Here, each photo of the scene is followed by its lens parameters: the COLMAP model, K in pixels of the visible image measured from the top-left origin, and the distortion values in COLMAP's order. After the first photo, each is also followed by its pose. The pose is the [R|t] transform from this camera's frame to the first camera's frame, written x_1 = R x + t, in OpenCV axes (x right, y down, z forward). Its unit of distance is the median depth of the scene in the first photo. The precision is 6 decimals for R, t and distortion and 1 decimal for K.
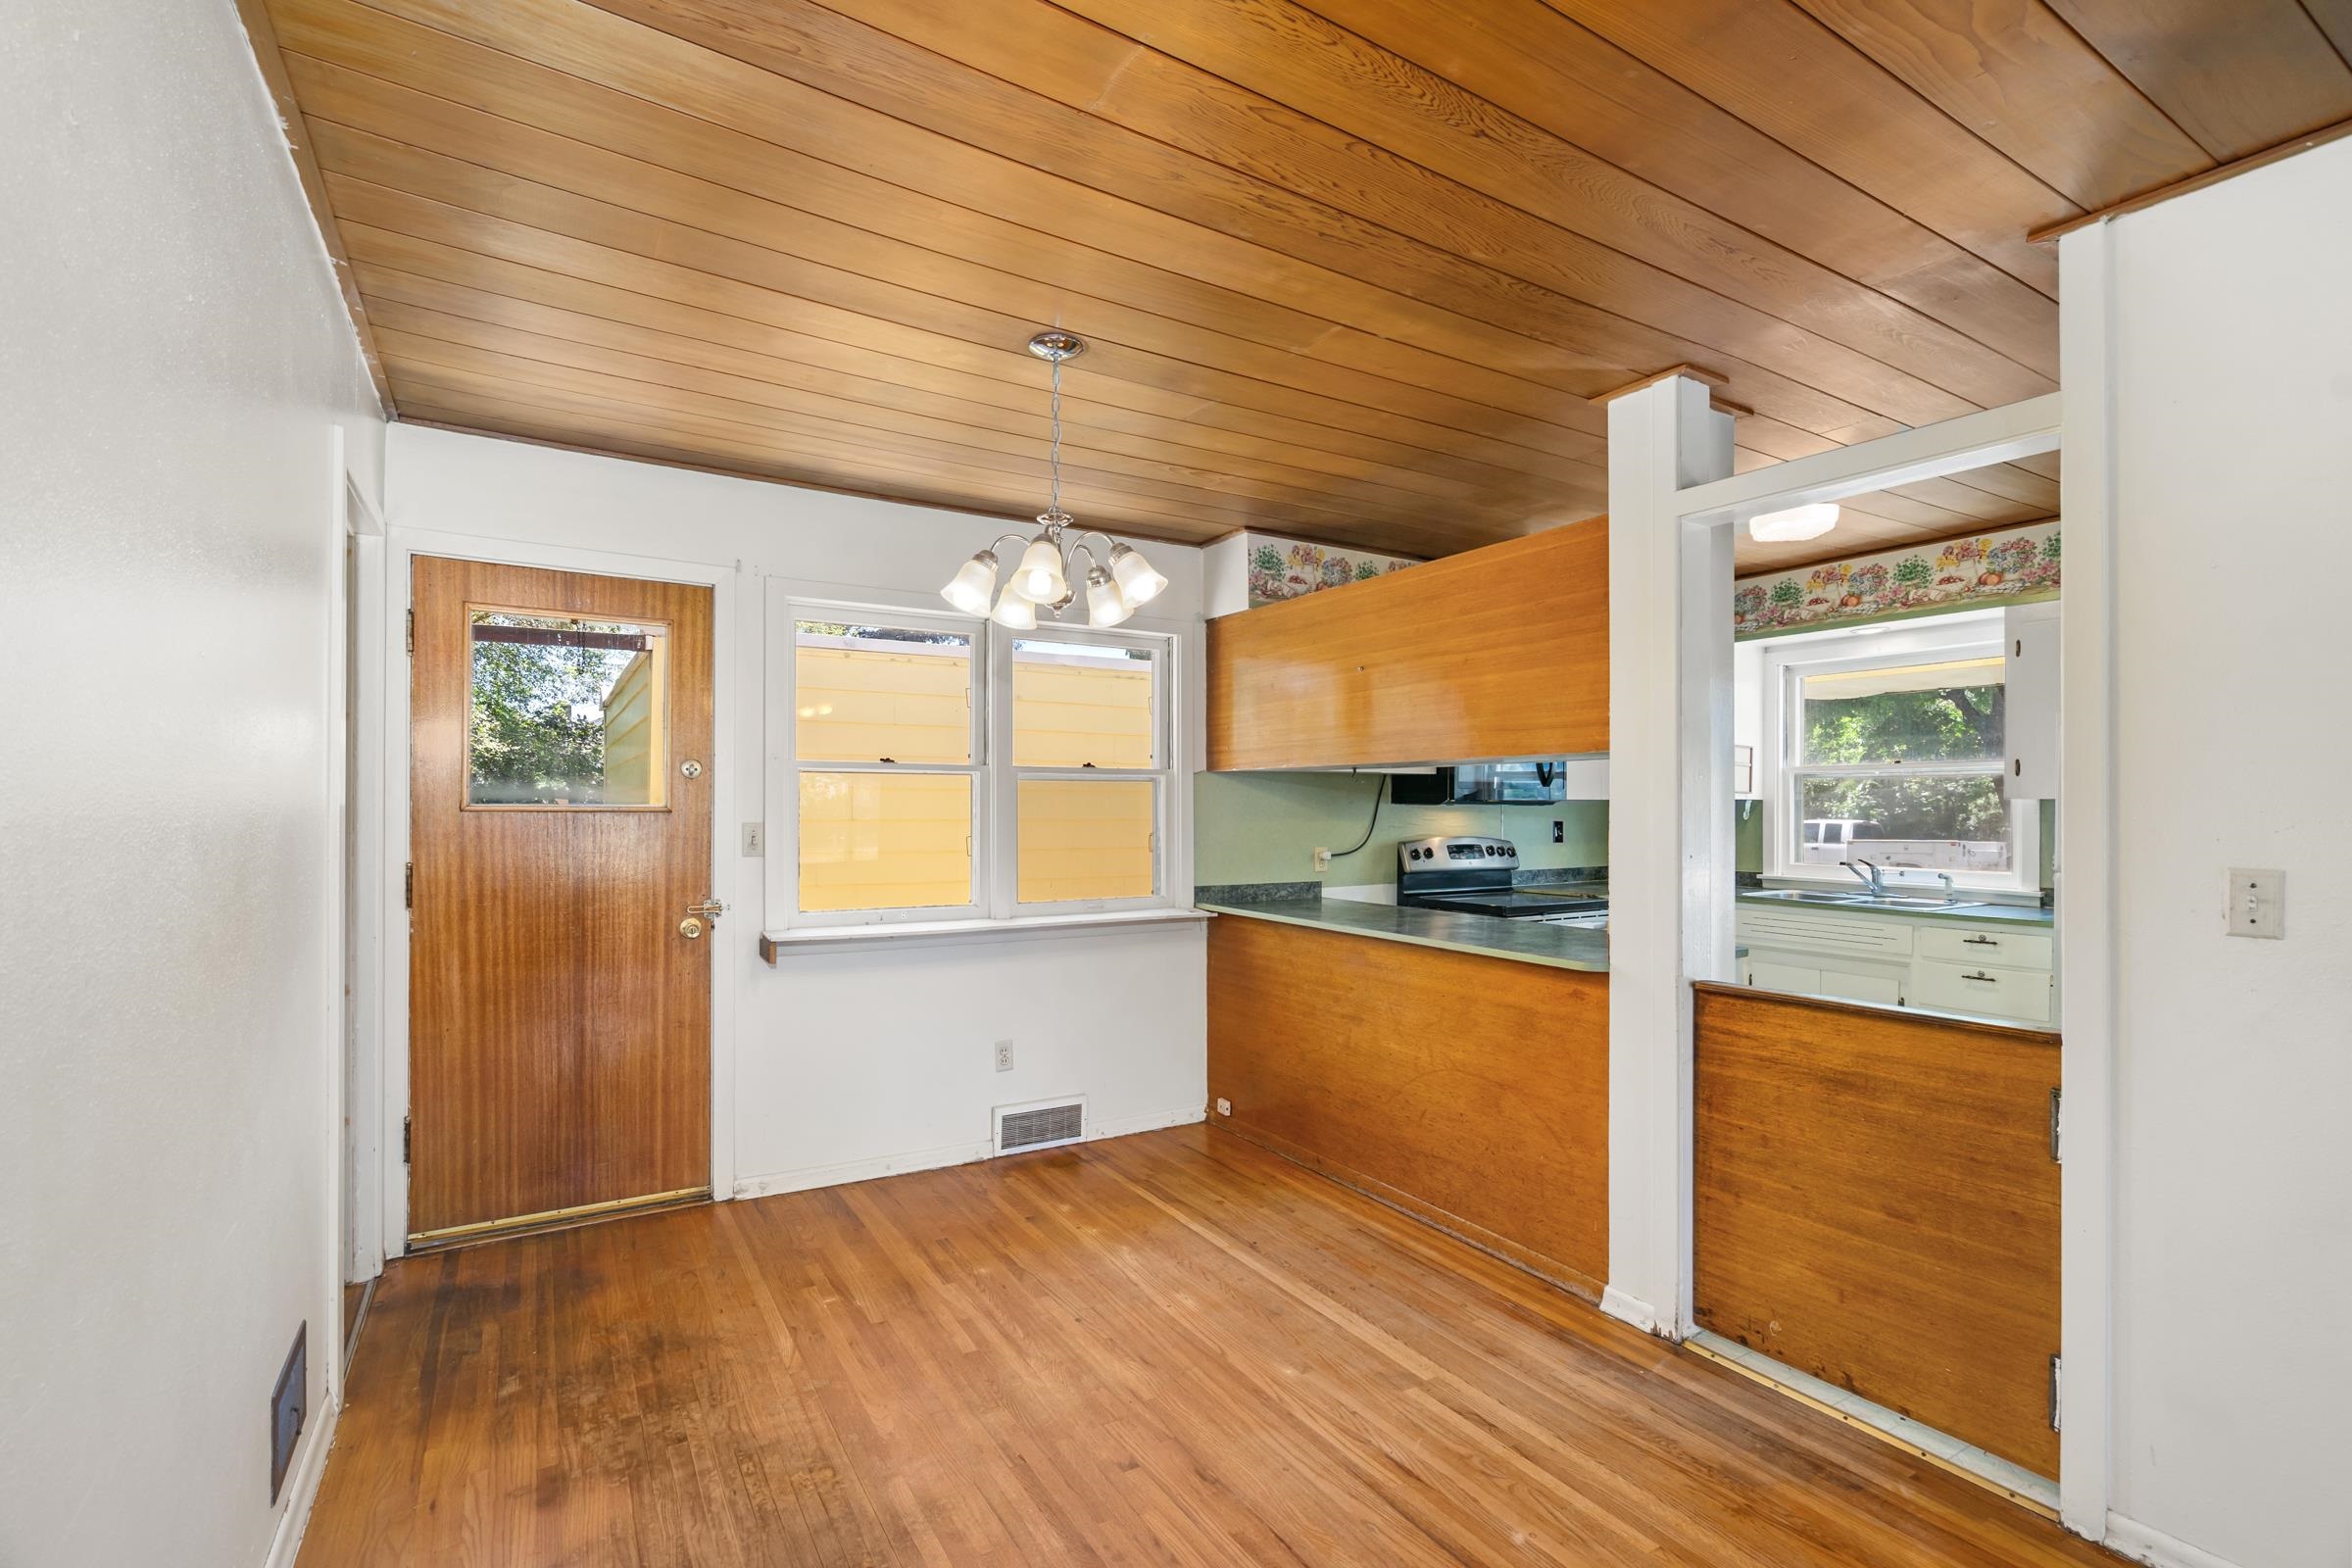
lens RADIAL K [[1065.6, 0, 1171.3], [0, 1065.6, 808.2], [0, 0, 1]] dist [-0.004086, 0.002970]
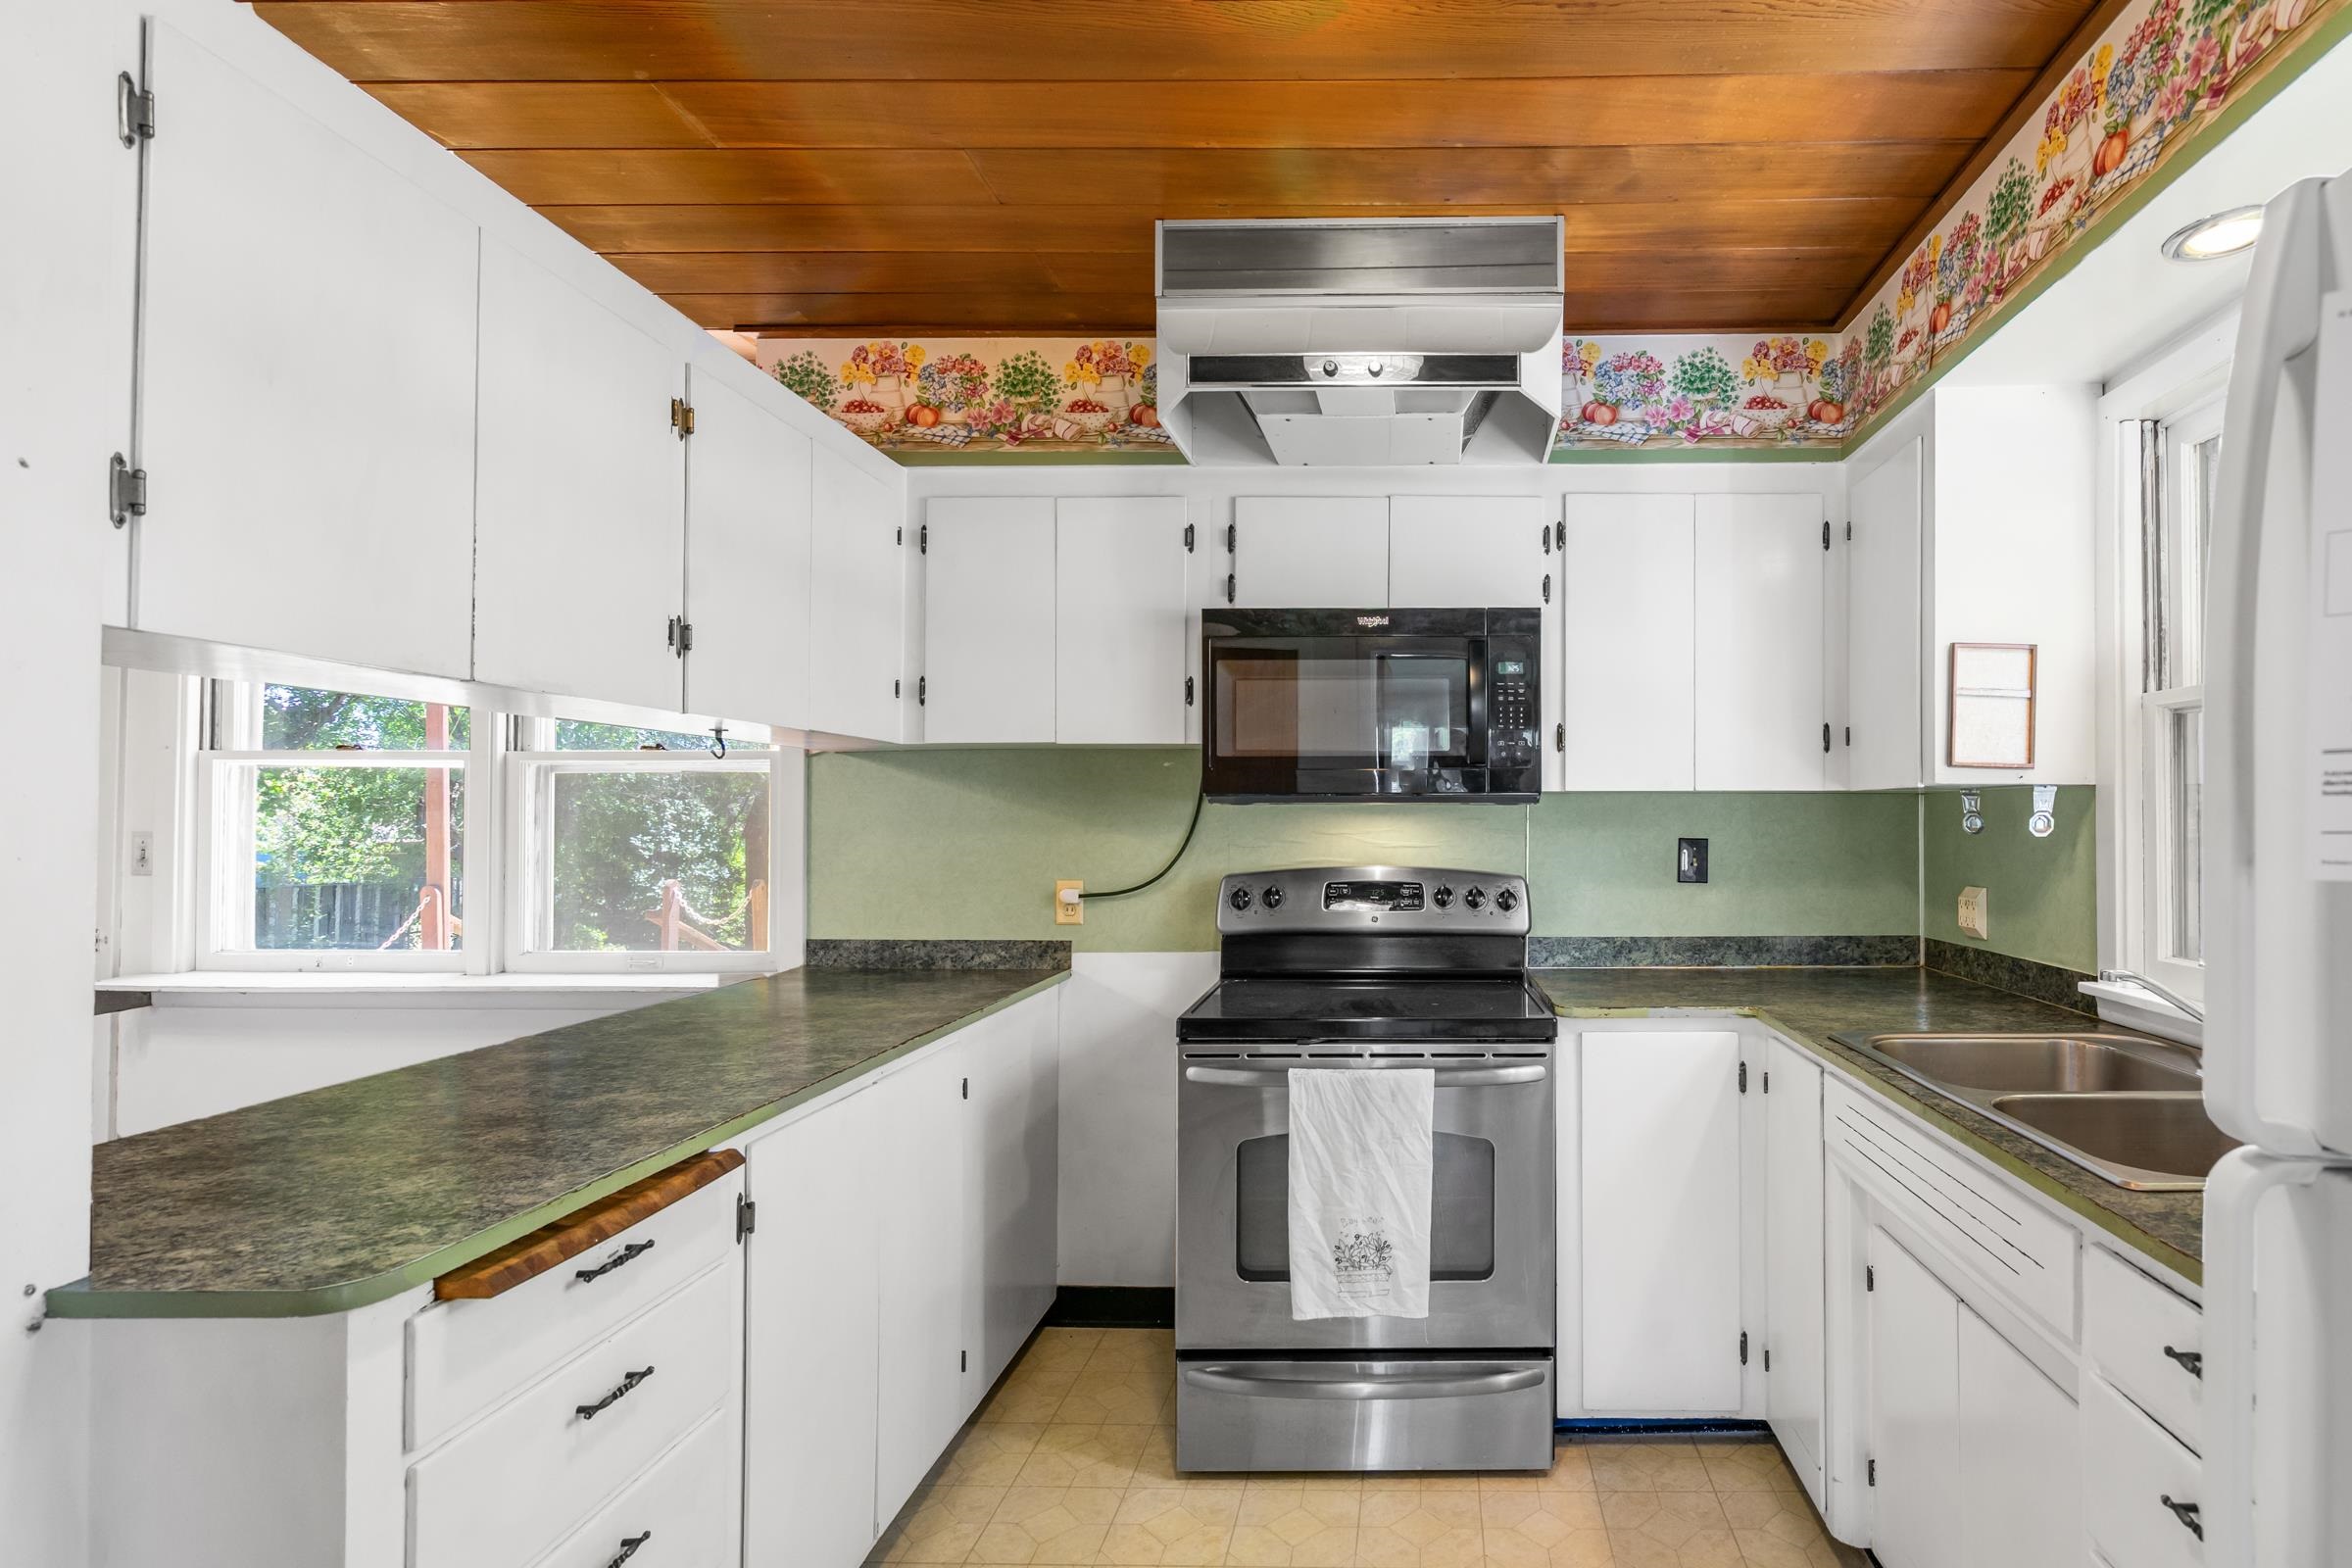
lens RADIAL K [[1065.6, 0, 1280.2], [0, 1065.6, 802.6], [0, 0, 1]] dist [-0.004086, 0.002970]
pose [[0.854352, -0.010117, -0.519596, 0.726386], [0.000404, 0.999823, -0.018803, 0.008102], [0.519694, 0.015855, 0.854205, 0.787971]]
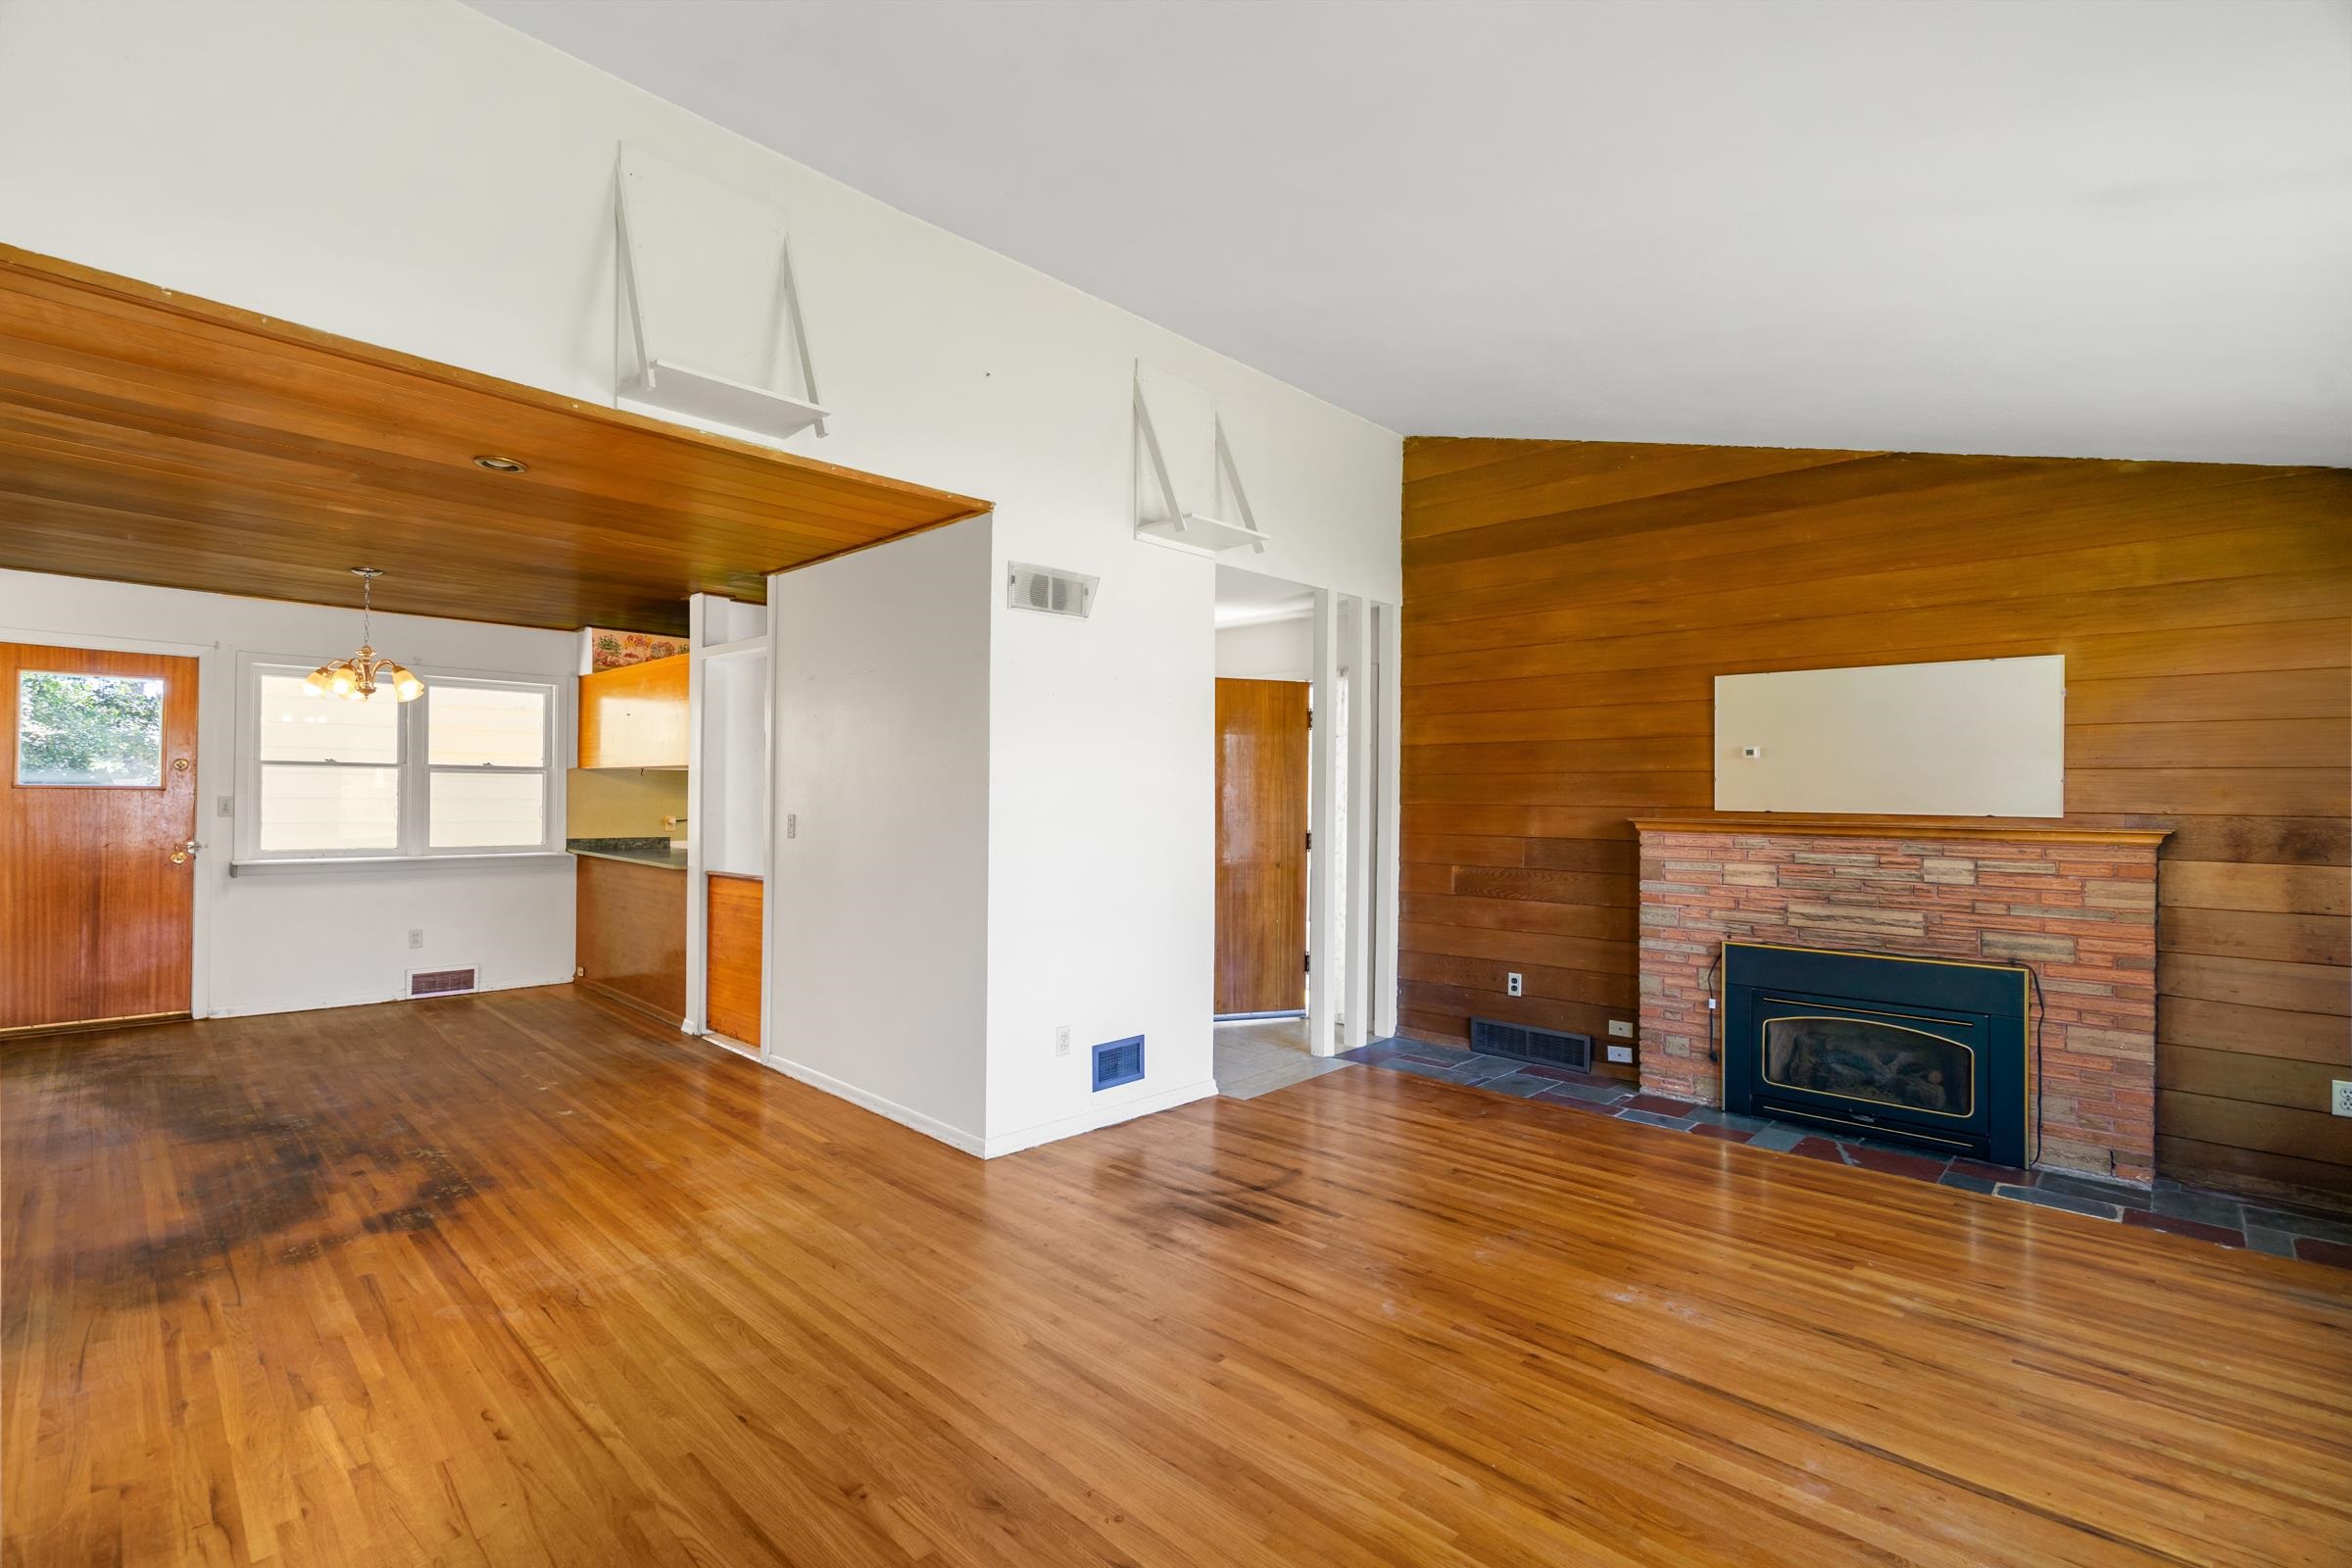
lens RADIAL K [[1065.6, 0, 1173.1], [0, 1065.6, 790.1], [0, 0, 1]] dist [-0.004086, 0.002970]
pose [[0.969061, 0.010263, 0.246609, 0.659079], [-0.009059, 0.999941, -0.006017, -0.000356], [-0.246656, 0.003597, 0.969096, -1.026322]]
